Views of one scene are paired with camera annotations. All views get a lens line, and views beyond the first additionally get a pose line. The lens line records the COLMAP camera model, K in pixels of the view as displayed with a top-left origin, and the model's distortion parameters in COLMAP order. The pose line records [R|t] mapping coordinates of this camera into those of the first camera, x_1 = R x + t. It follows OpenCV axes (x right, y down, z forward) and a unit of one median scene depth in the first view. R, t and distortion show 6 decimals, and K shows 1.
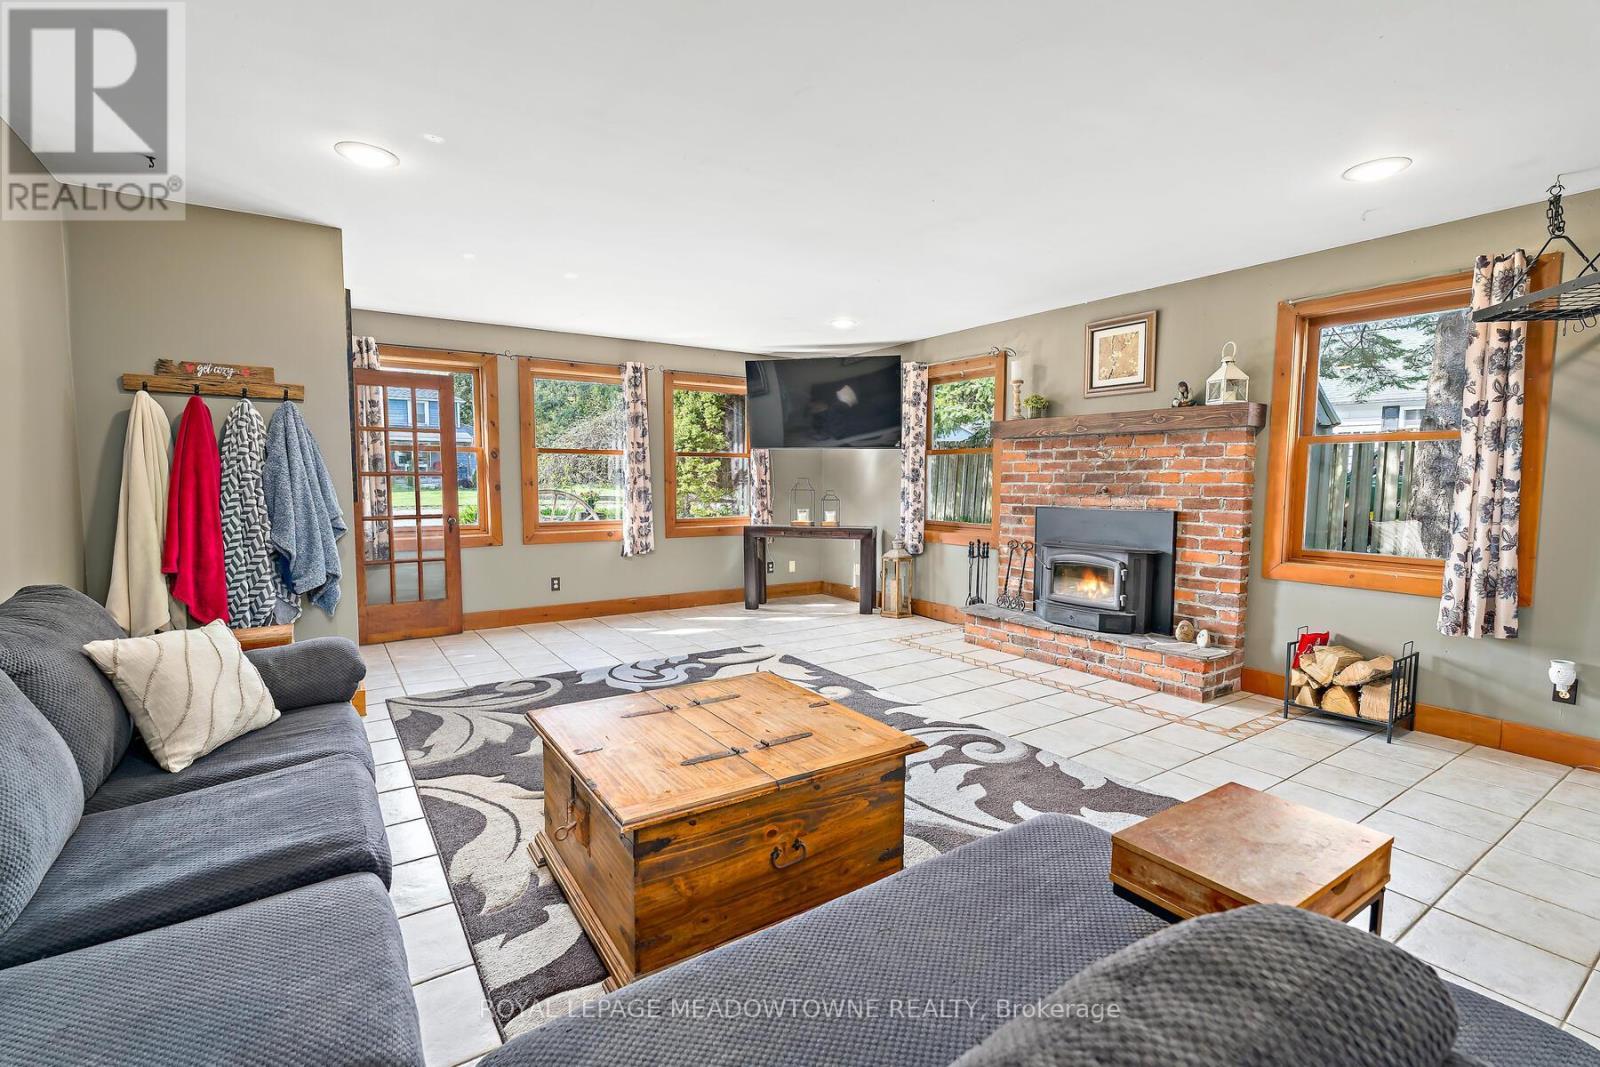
lens RADIAL K [[729.5, 0, 809.2], [0, 729.5, 555.0], [0, 0, 1]] dist [-0.003714, 0.001657]
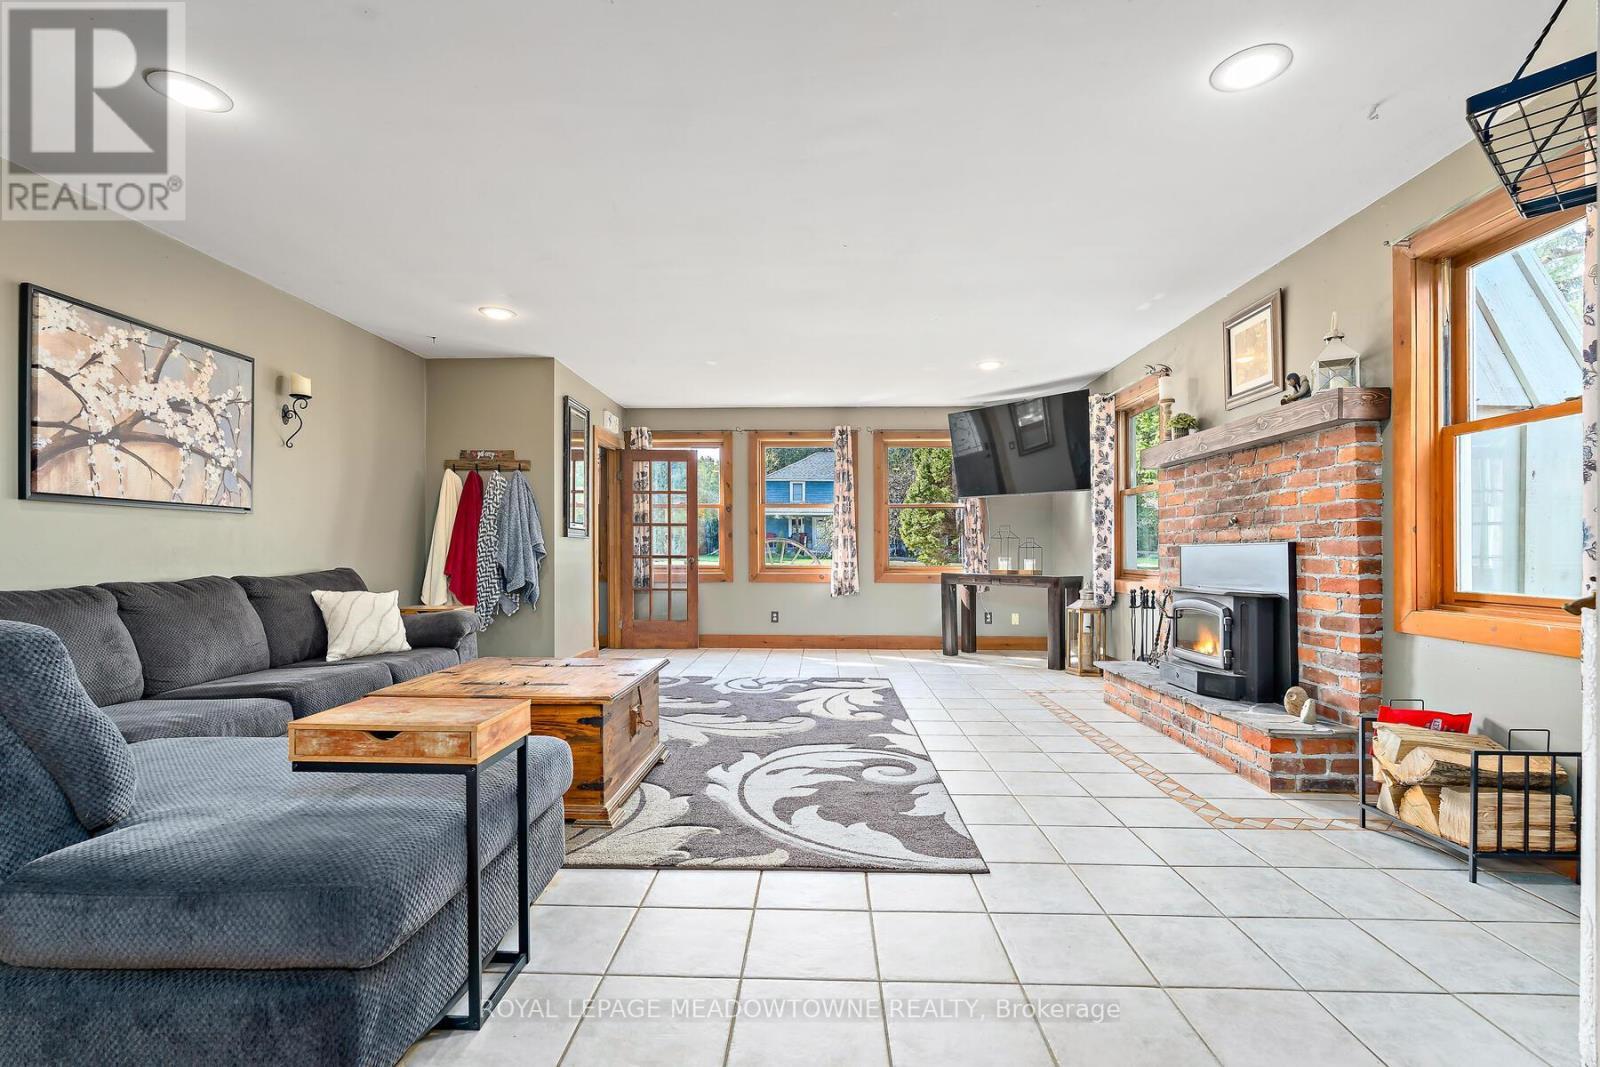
lens RADIAL K [[729.5, 0, 802.2], [0, 729.5, 571.8], [0, 0, 1]] dist [-0.003714, 0.001657]
pose [[0.804264, 0.014049, -0.594106, 0.518976], [-0.061129, 0.996373, -0.059190, 0.045238], [0.591120, 0.083922, 0.802206, 0.087056]]
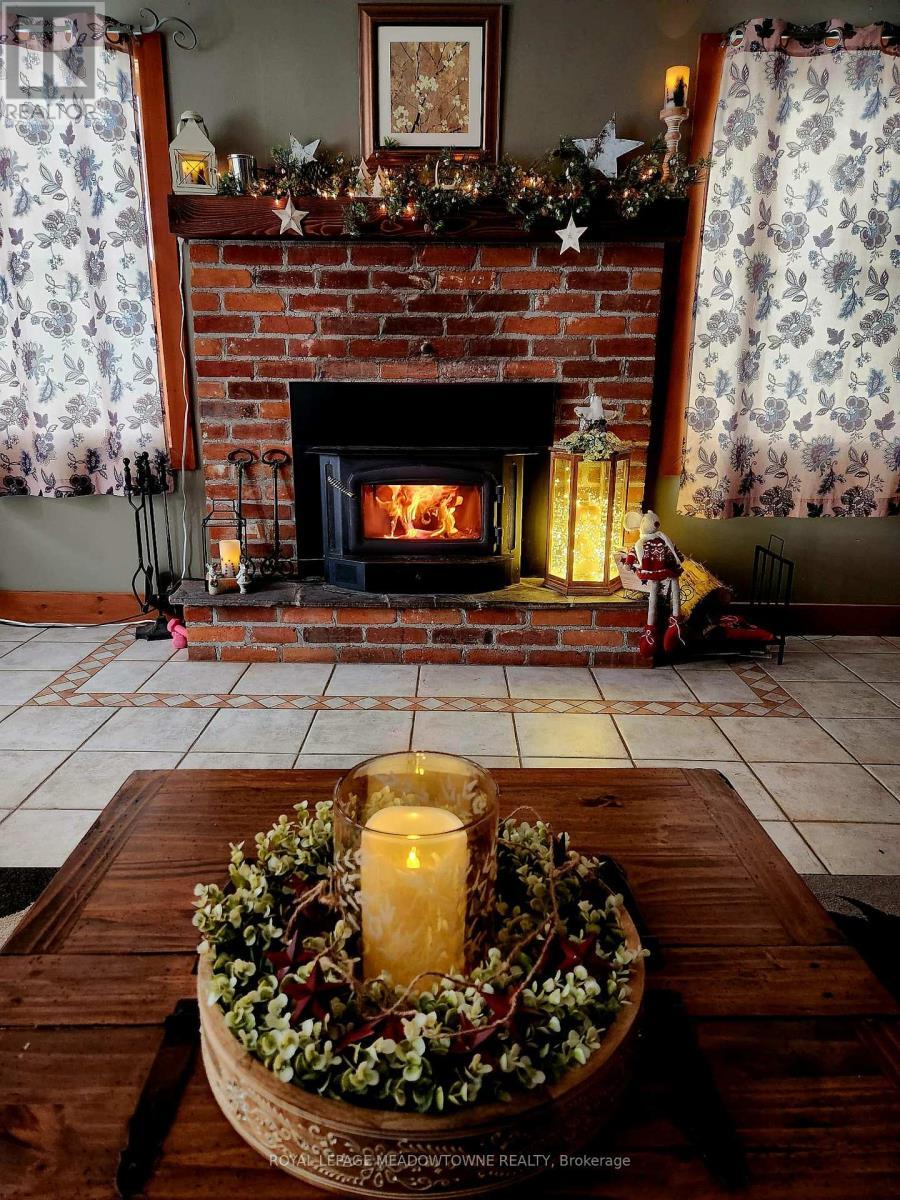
lens RADIAL K [[829.4, 0, 446.6], [0, 829.4, 602.2], [0, 0, 1]] dist [0.060079, 0.000895]
pose [[0.583437, -0.209054, 0.784792, -0.146611], [0.080285, 0.976416, 0.200413, -0.025125], [-0.808181, -0.053921, 0.586461, 0.615733]]
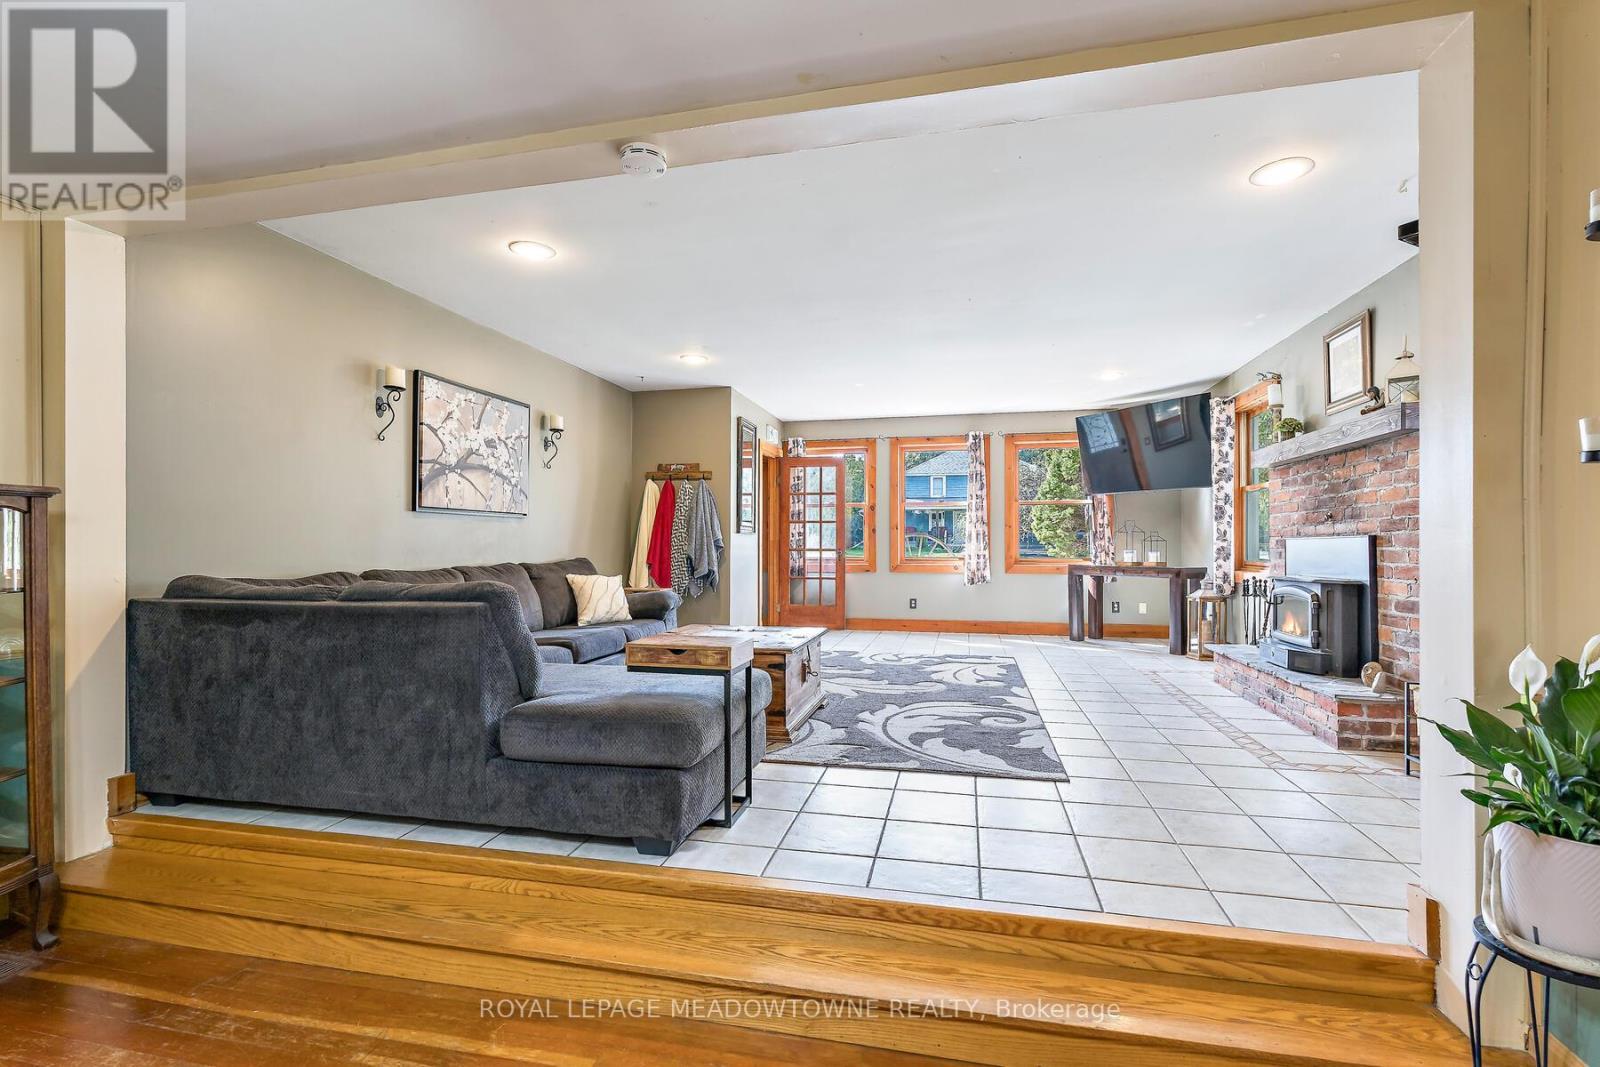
lens RADIAL K [[729.5, 0, 801.2], [0, 729.5, 567.9], [0, 0, 1]] dist [-0.003714, 0.001657]
pose [[0.675595, 0.018860, -0.737032, 0.650779], [-0.075009, 0.996244, -0.043264, 0.063359], [0.733448, 0.084513, 0.674472, -0.069384]]
